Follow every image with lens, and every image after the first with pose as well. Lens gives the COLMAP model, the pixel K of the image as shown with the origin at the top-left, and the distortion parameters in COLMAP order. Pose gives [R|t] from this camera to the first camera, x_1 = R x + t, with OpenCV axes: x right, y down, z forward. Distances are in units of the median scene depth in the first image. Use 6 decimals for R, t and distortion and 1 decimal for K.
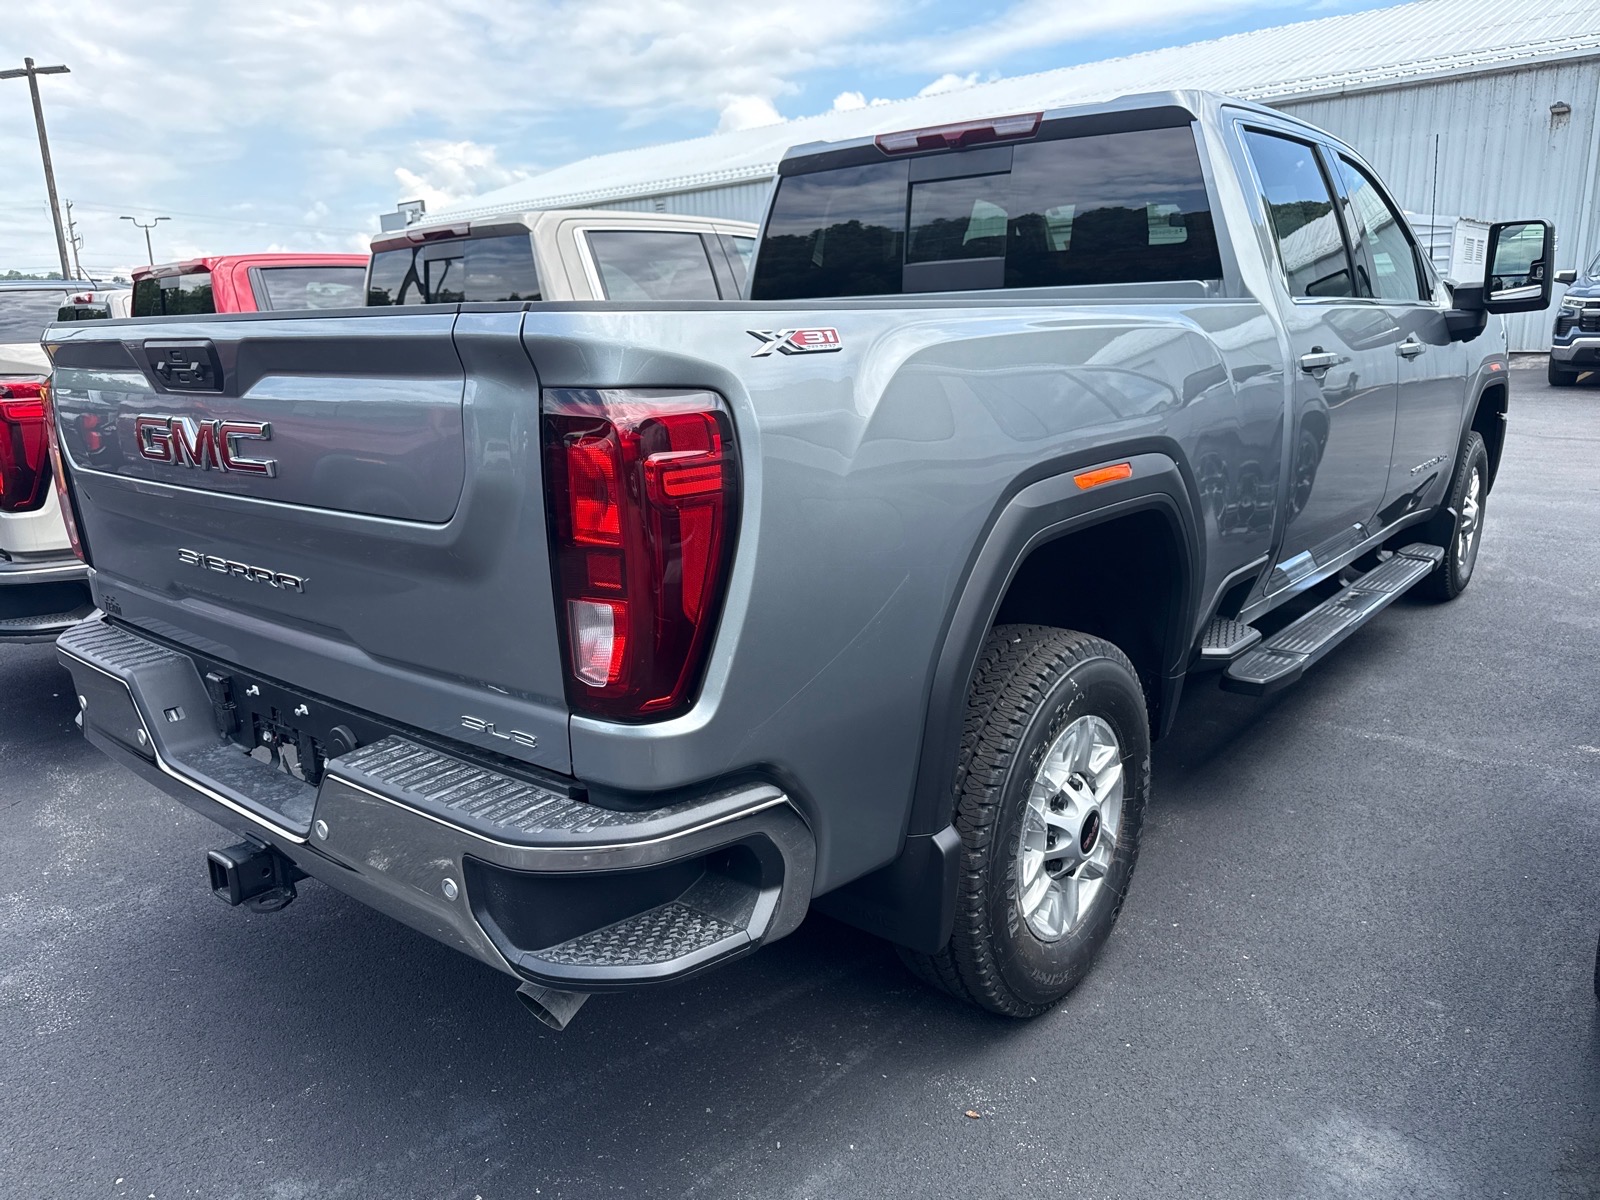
lens RADIAL K [[1154.1, 0, 791.9], [0, 1154.1, 605.8], [0, 0, 1]] dist [0.000382, -0.001624]
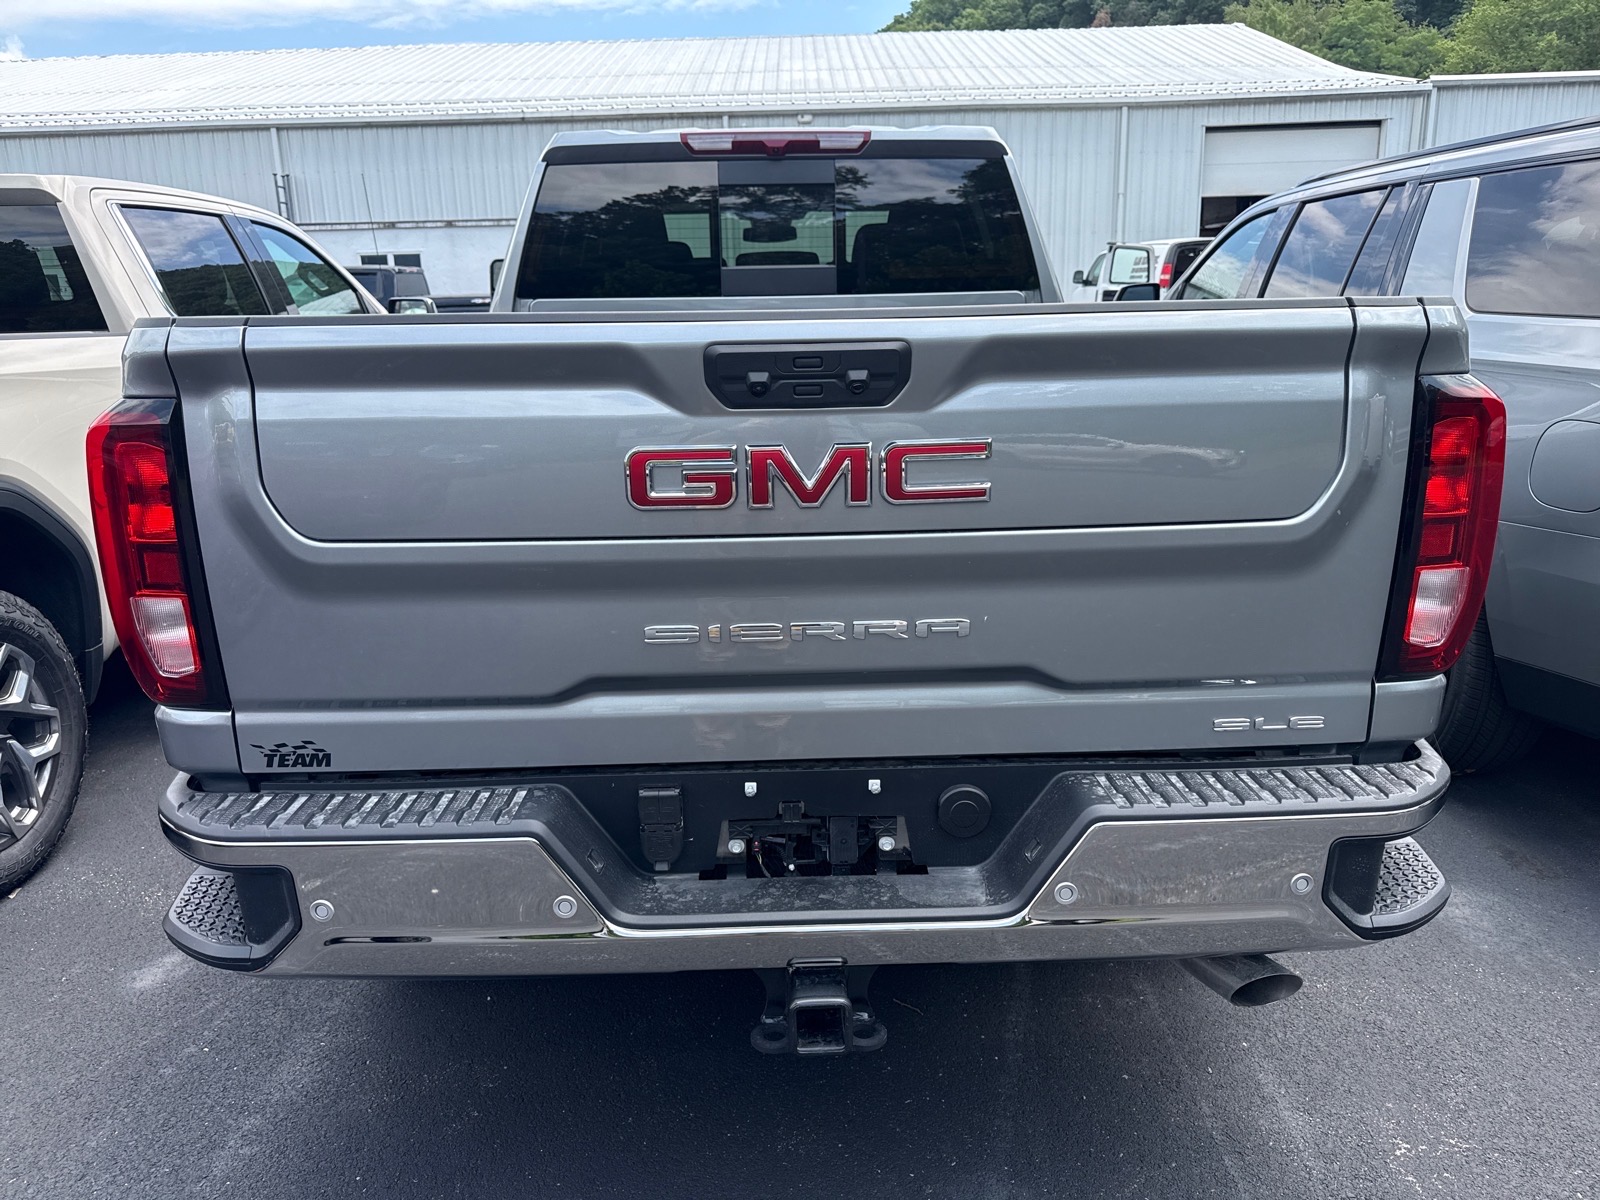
lens RADIAL K [[1135.3, 0, 796.6], [0, 1135.3, 597.7], [0, 0, 1]] dist [0.011840, -0.005871]
pose [[0.752792, -0.149846, 0.640976, -0.652135], [0.155274, 0.986690, 0.048305, -0.061290], [-0.639682, 0.063163, 0.766040, 0.273565]]
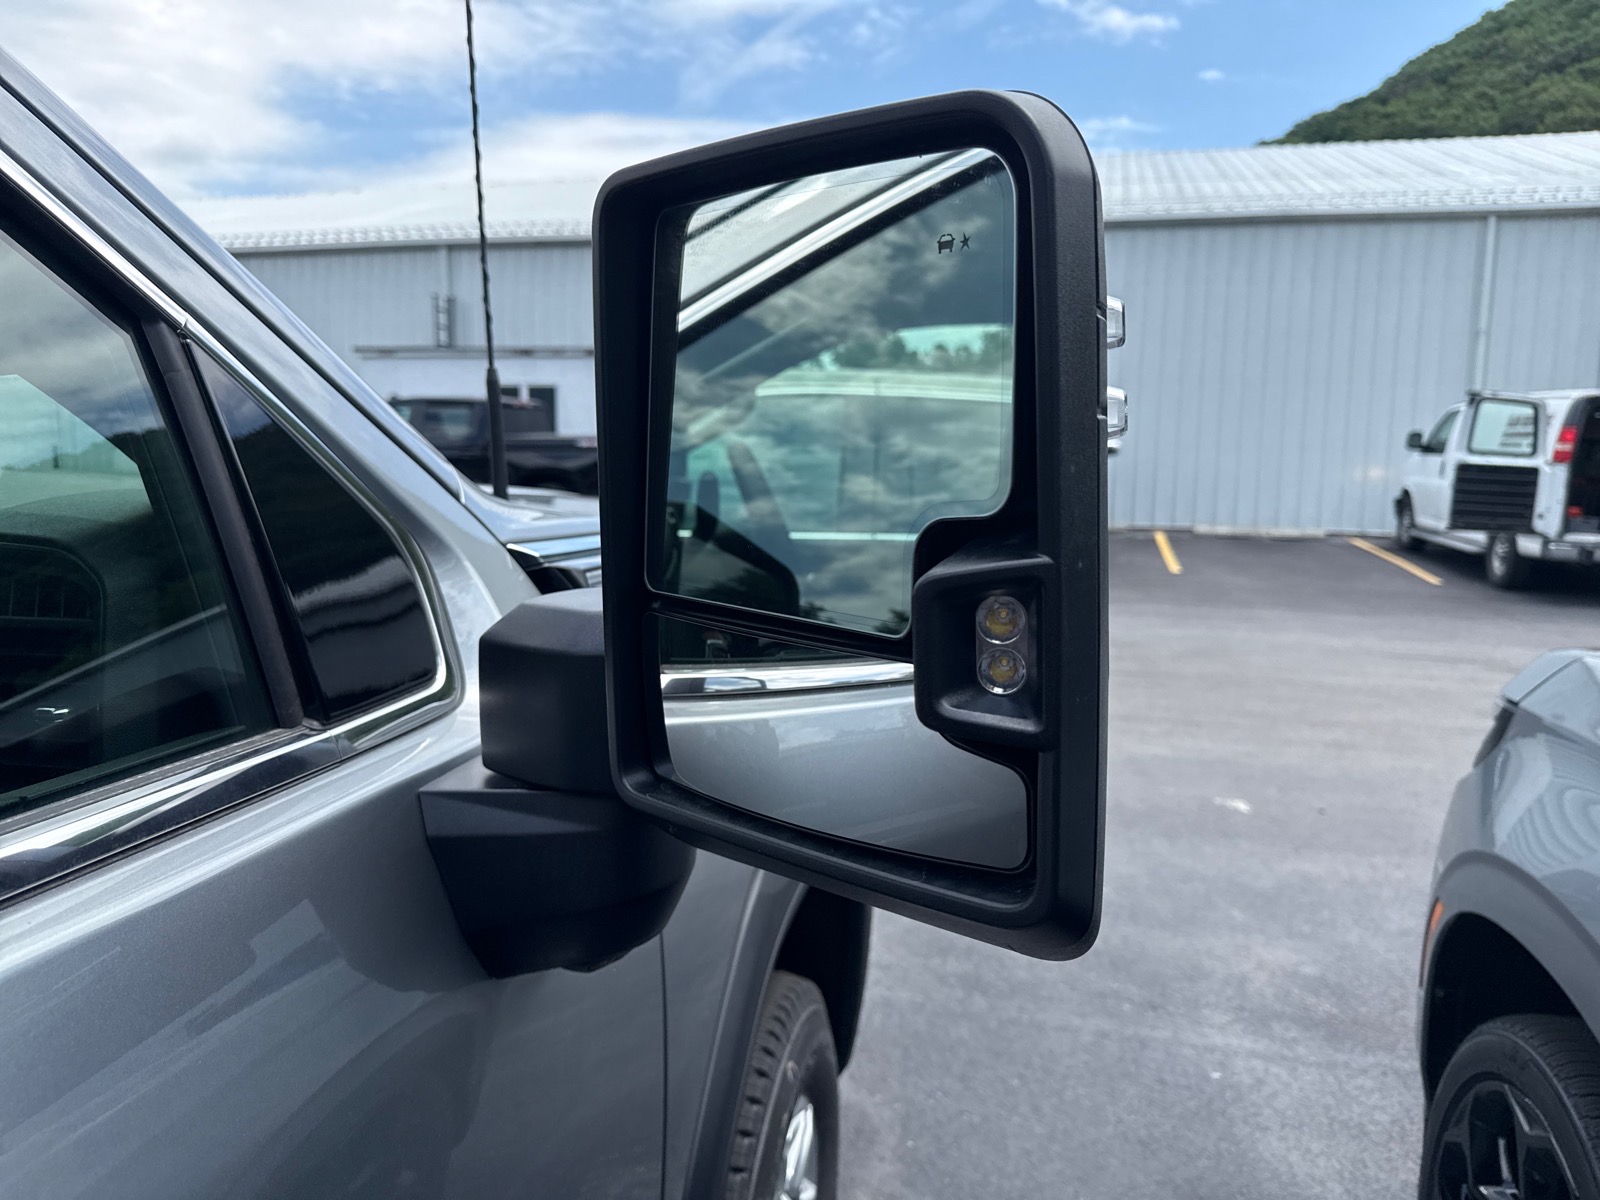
lens RADIAL K [[1154.1, 0, 791.9], [0, 1154.1, 605.8], [0, 0, 1]] dist [0.000382, -0.001624]
pose [[0.891918, -0.014018, 0.451980, 0.810125], [0.064208, 0.993318, -0.095899, -0.398040], [-0.447616, 0.114554, 0.886858, 1.289391]]
